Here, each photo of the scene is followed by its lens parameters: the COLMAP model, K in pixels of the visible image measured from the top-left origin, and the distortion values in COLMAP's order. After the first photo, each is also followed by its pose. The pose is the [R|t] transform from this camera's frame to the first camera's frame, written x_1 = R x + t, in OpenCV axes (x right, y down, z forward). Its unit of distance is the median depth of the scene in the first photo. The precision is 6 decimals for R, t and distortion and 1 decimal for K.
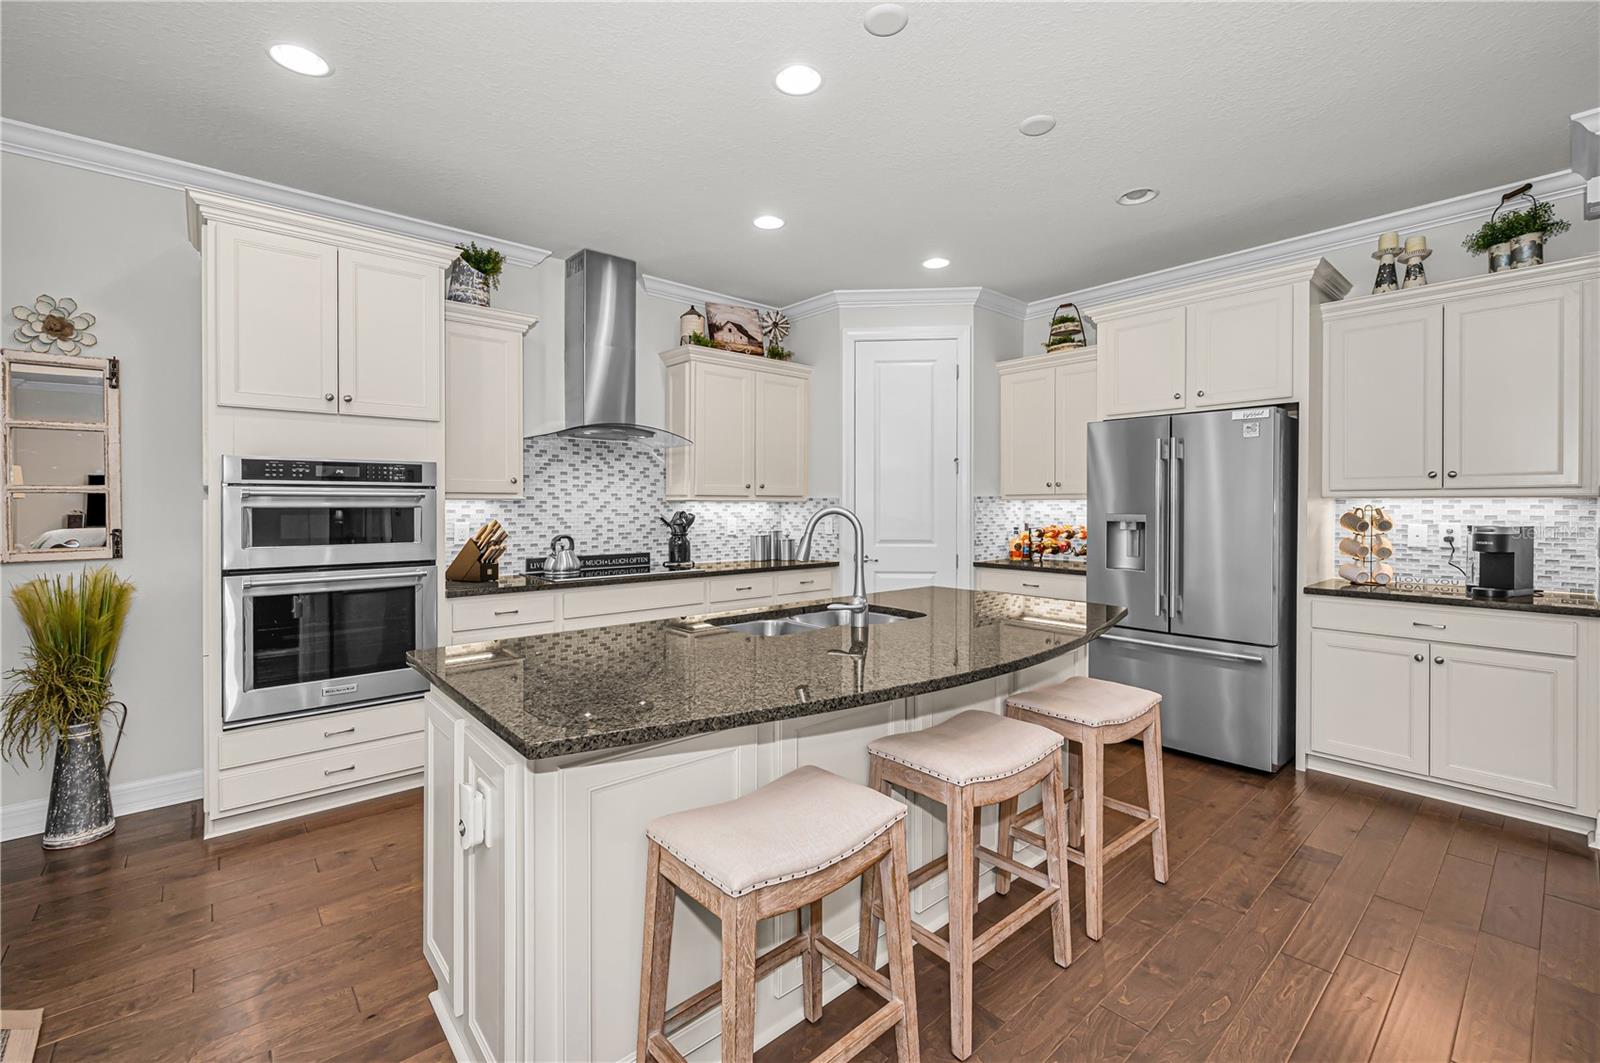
lens RADIAL K [[688.3, 0, 805.6], [0, 688.3, 506.8], [0, 0, 1]] dist [-0.008910, 0.001302]
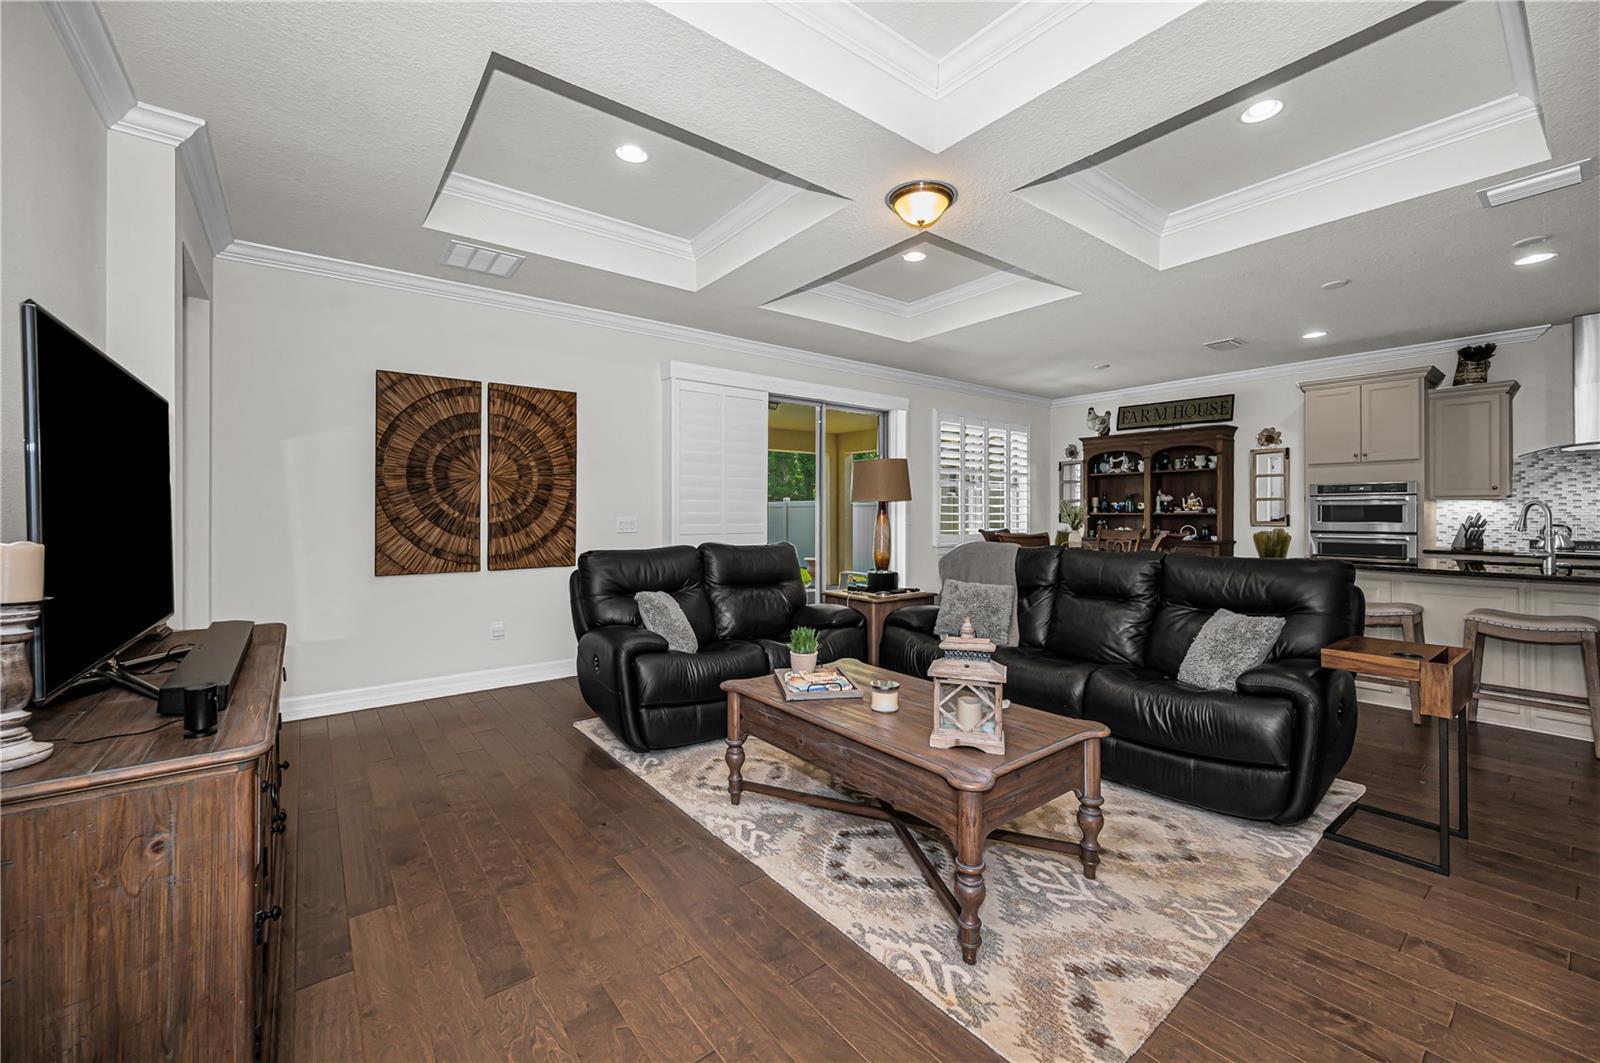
lens RADIAL K [[651.5, 0, 806.8], [0, 651.5, 513.2], [0, 0, 1]] dist [-0.002825, 0.000696]
pose [[-0.057005, 0.004035, -0.998366, 1.211795], [-0.000433, 0.999992, 0.004066, 0.014924], [0.998374, 0.000664, -0.057003, -0.517072]]
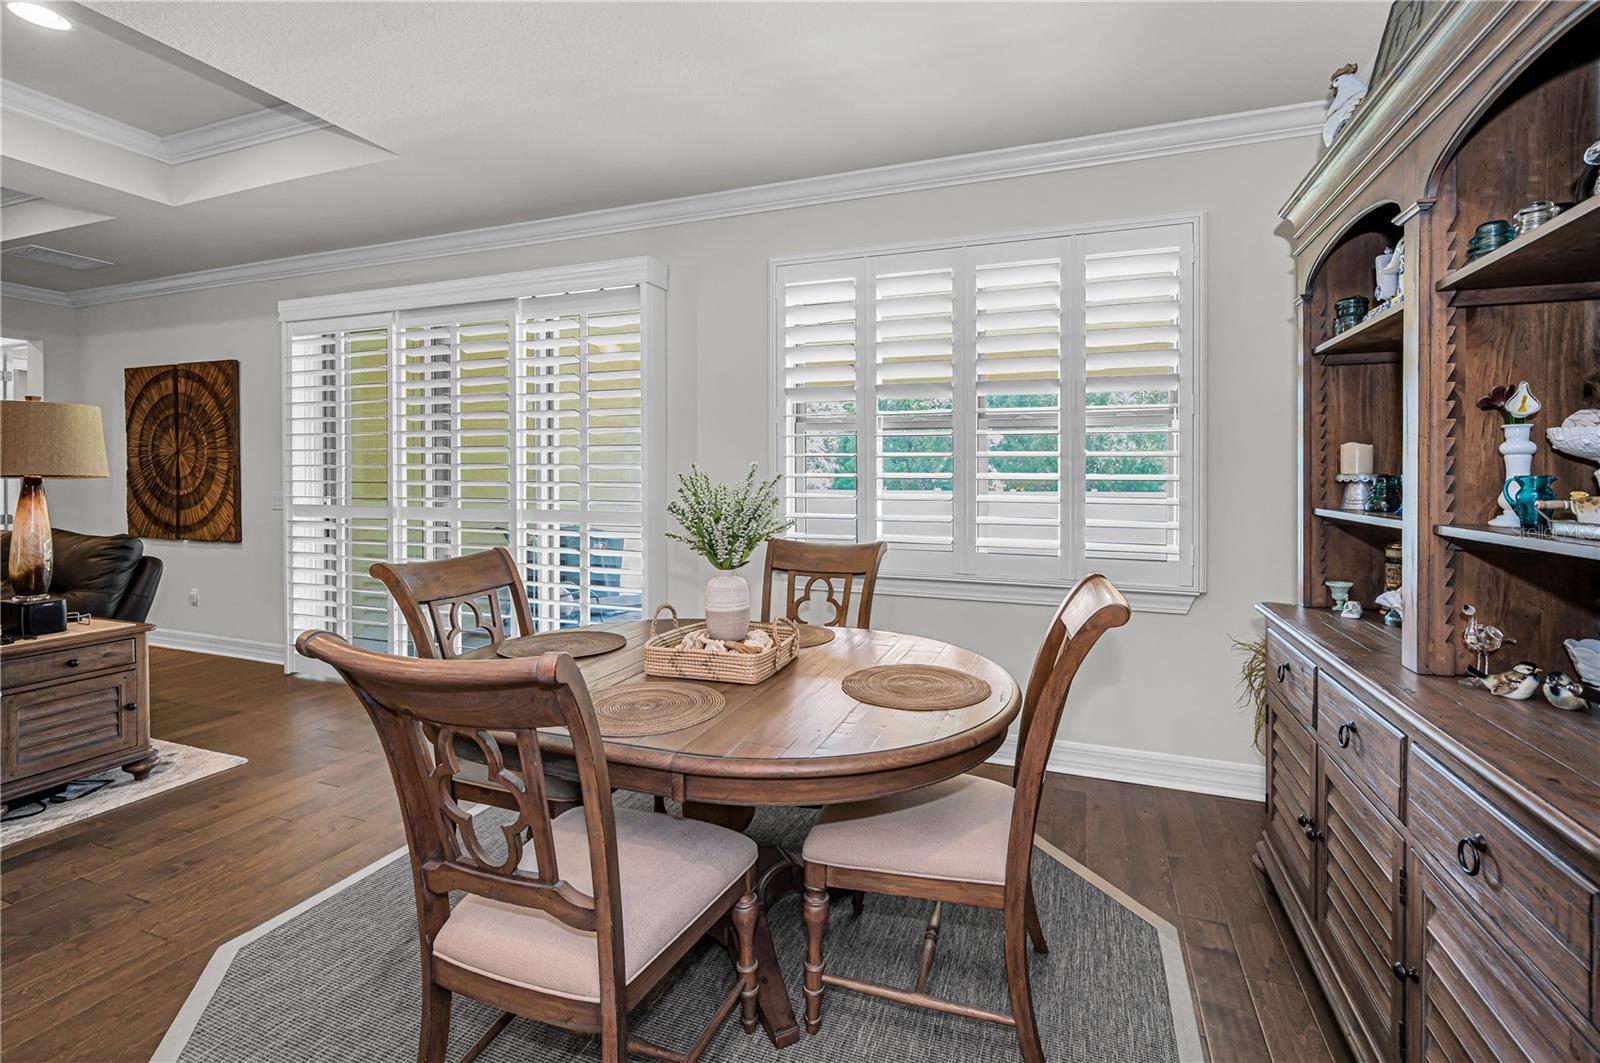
lens RADIAL K [[690.2, 0, 814.9], [0, 690.2, 474.9], [0, 0, 1]] dist [0.016831, -0.000285]
pose [[-0.889174, -0.002446, -0.457563, -0.532092], [-0.002652, 0.999996, -0.000192, -0.005812], [0.457561, 0.001043, -0.889177, 0.704034]]
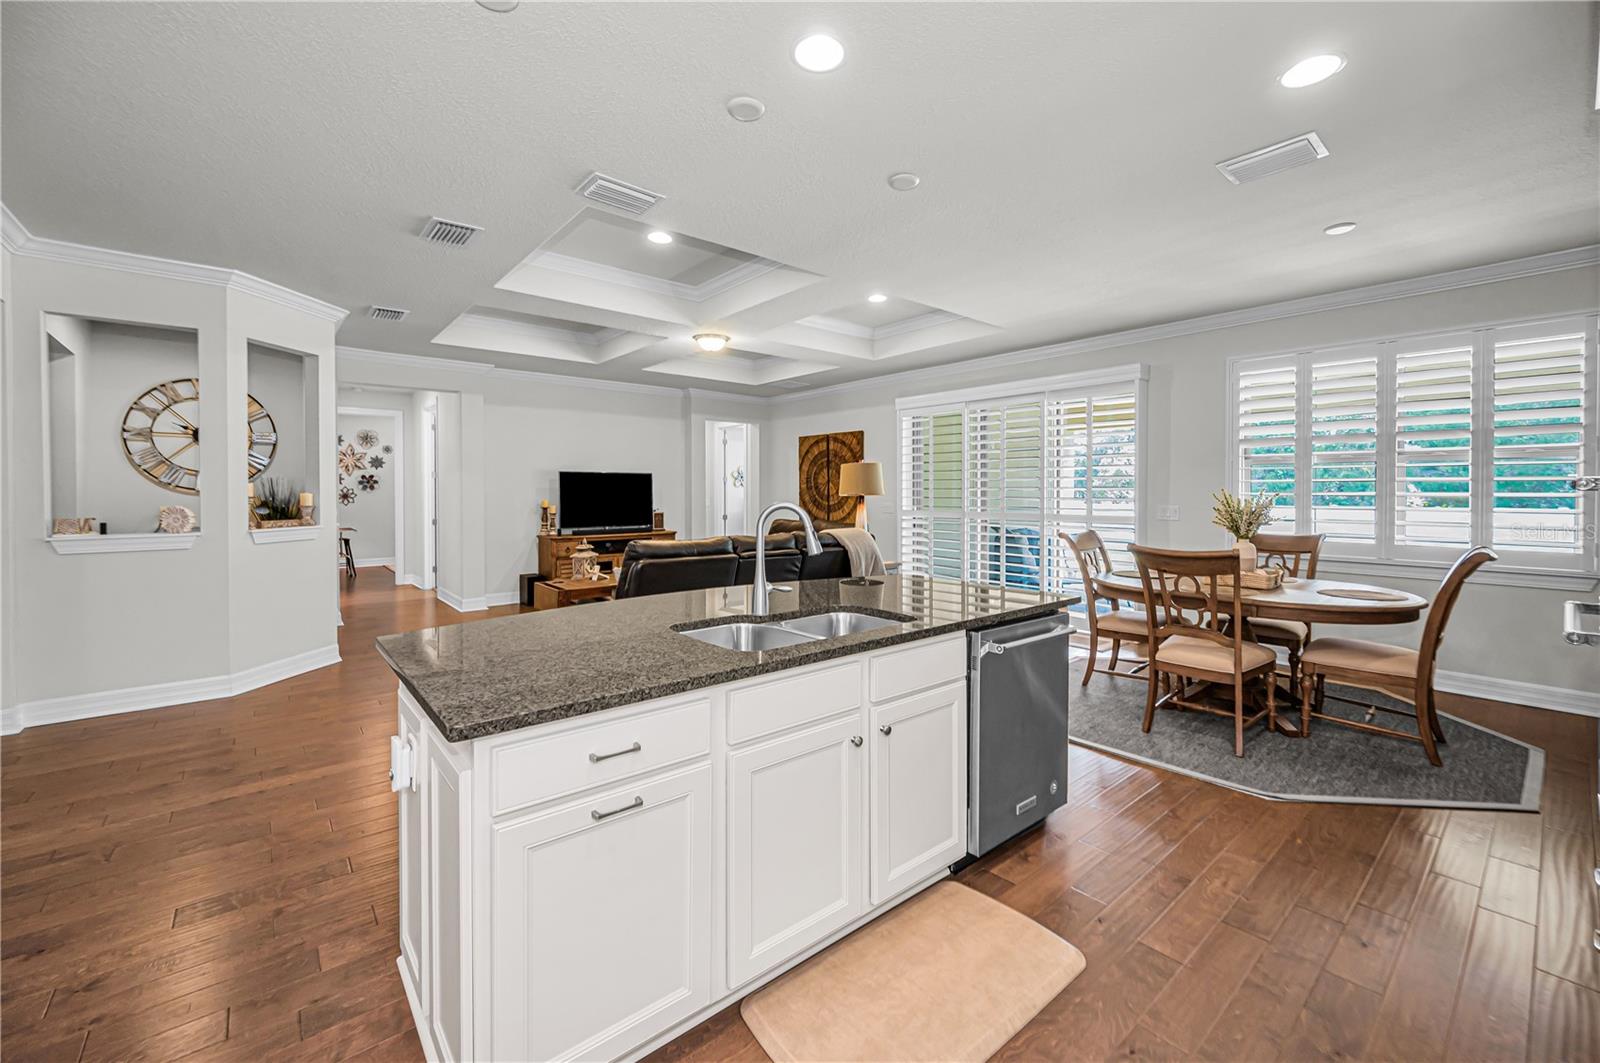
lens RADIAL K [[651.5, 0, 810.1], [0, 651.5, 492.9], [0, 0, 1]] dist [-0.002825, 0.000696]
pose [[-0.999725, -0.001151, 0.023402, -0.002150], [-0.001129, 0.999999, 0.000969, -0.007924], [-0.023404, 0.000942, -0.999726, 1.312711]]
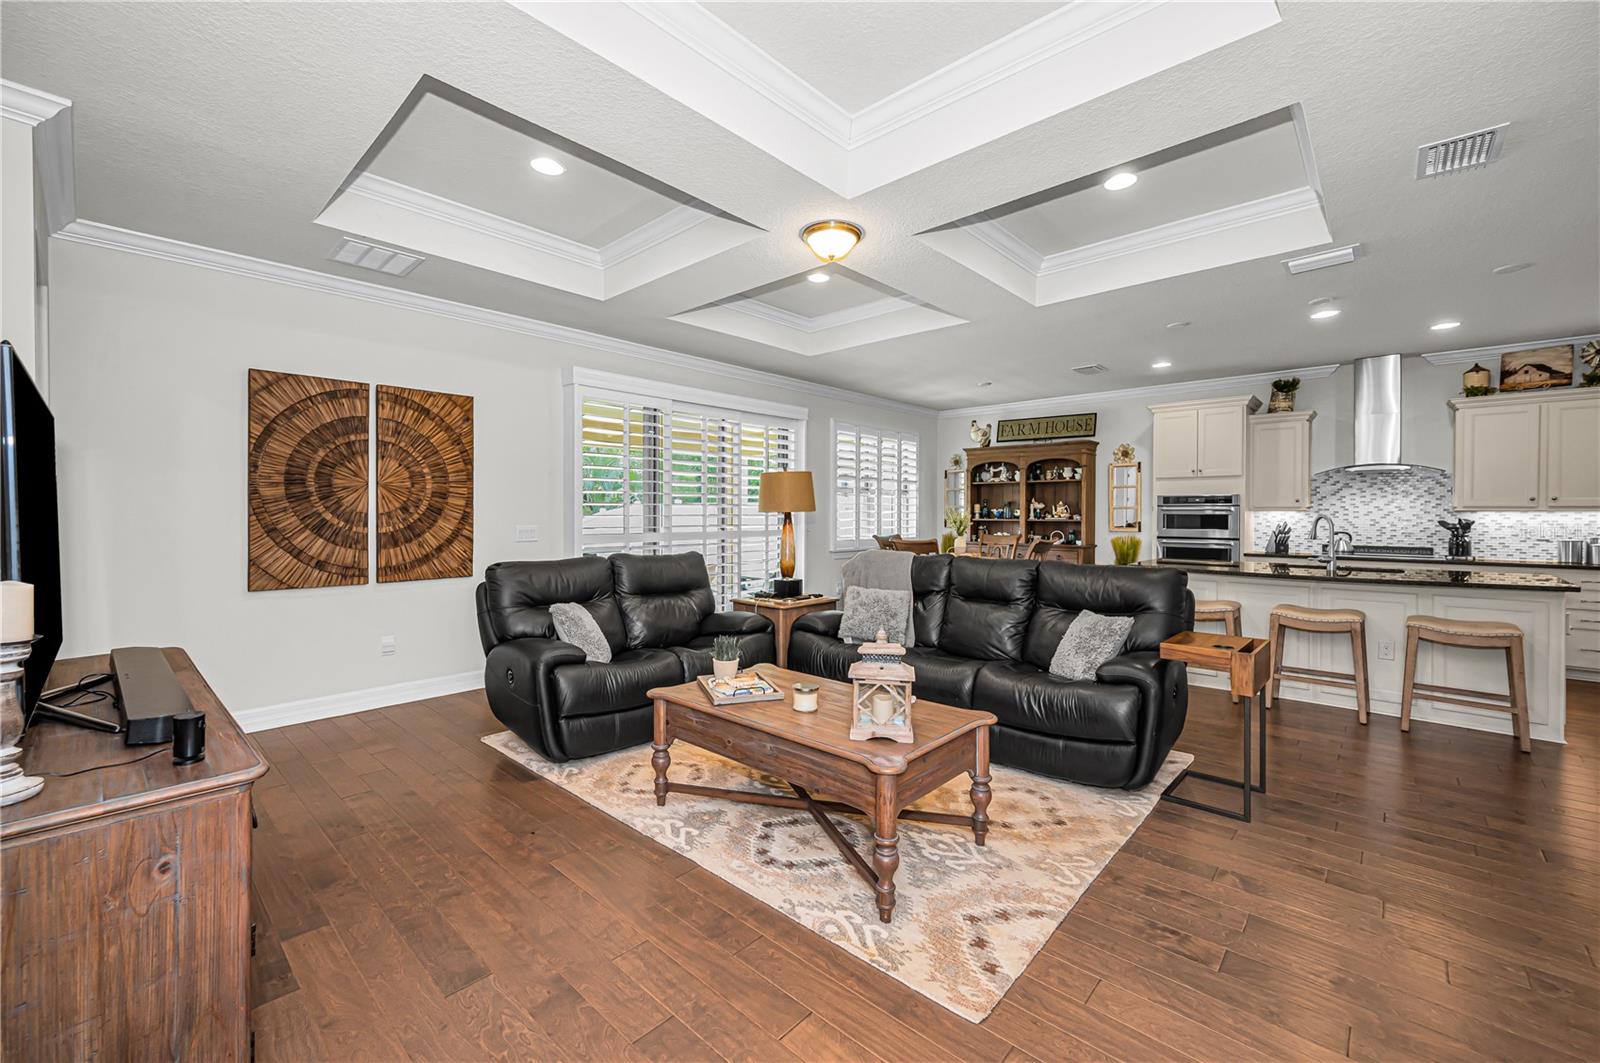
lens RADIAL K [[651.5, 0, 803.0], [0, 651.5, 521.0], [0, 0, 1]] dist [-0.002825, 0.000696]
pose [[0.101437, 0.013058, -0.994756, 1.260756], [-0.003741, 0.999912, 0.012744, -0.000261], [0.994835, 0.002429, 0.101477, -0.545356]]
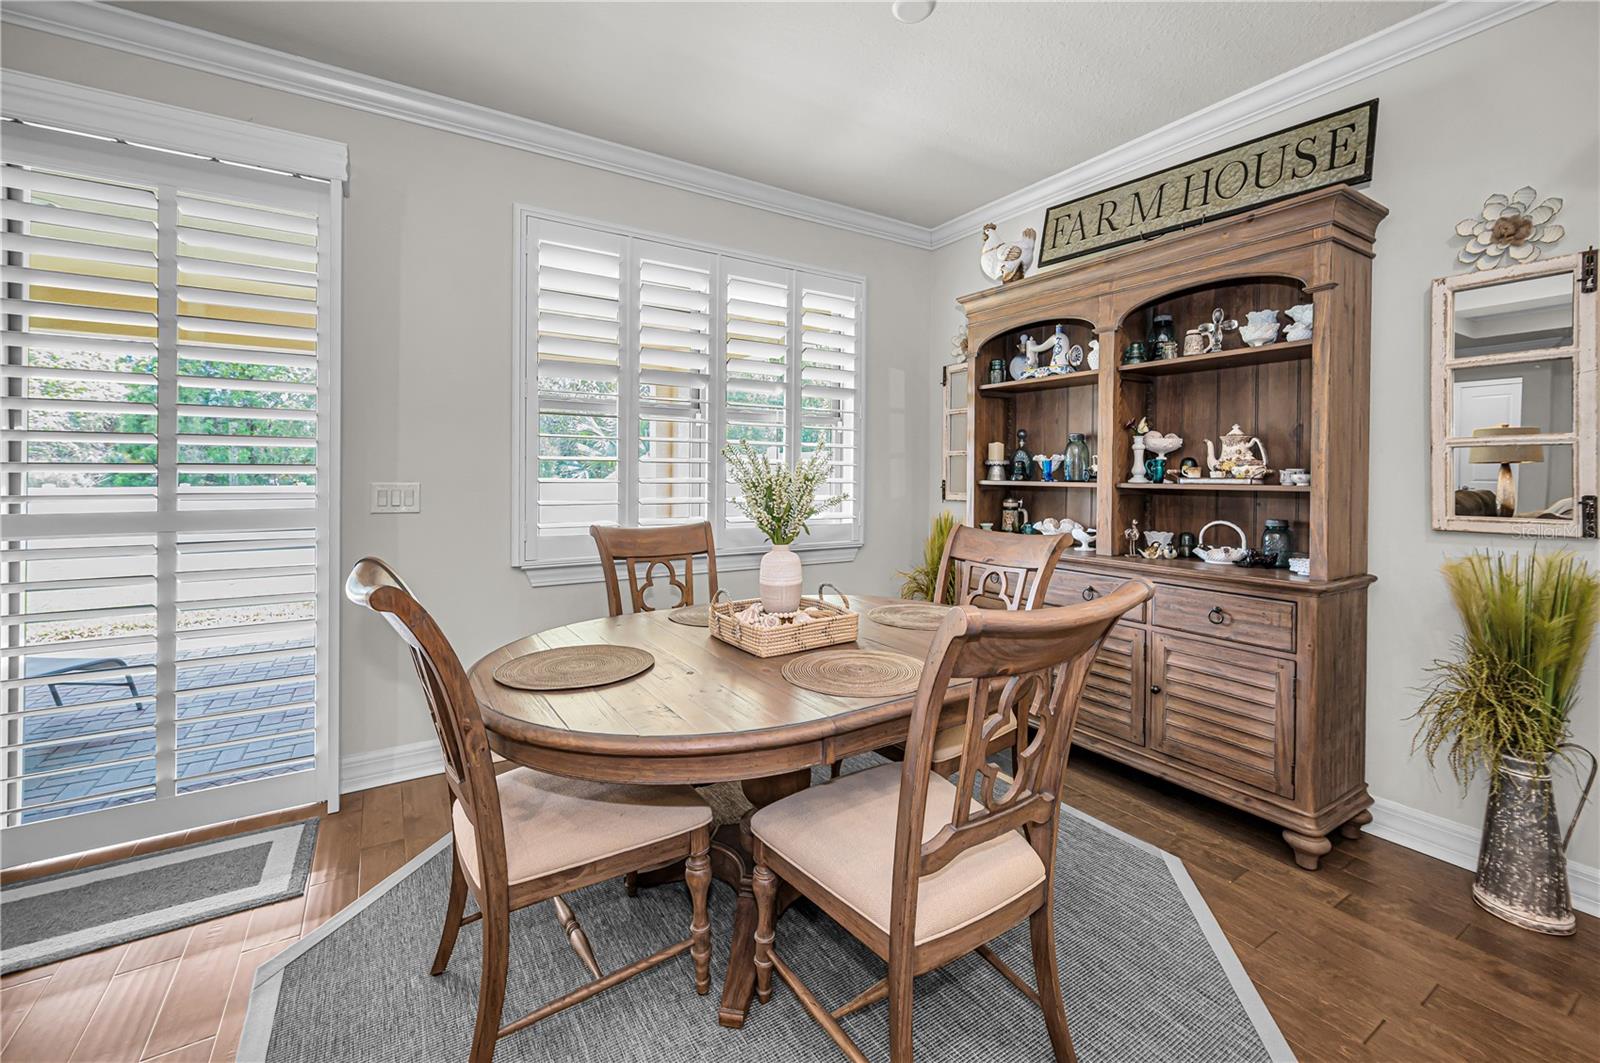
lens RADIAL K [[651.5, 0, 807.2], [0, 651.5, 478.0], [0, 0, 1]] dist [-0.002825, 0.000696]
pose [[-0.159883, 0.008194, -0.987102, -0.191973], [-0.006262, 0.999937, 0.009314, 0.010900], [0.987116, 0.007670, -0.159821, 0.264876]]
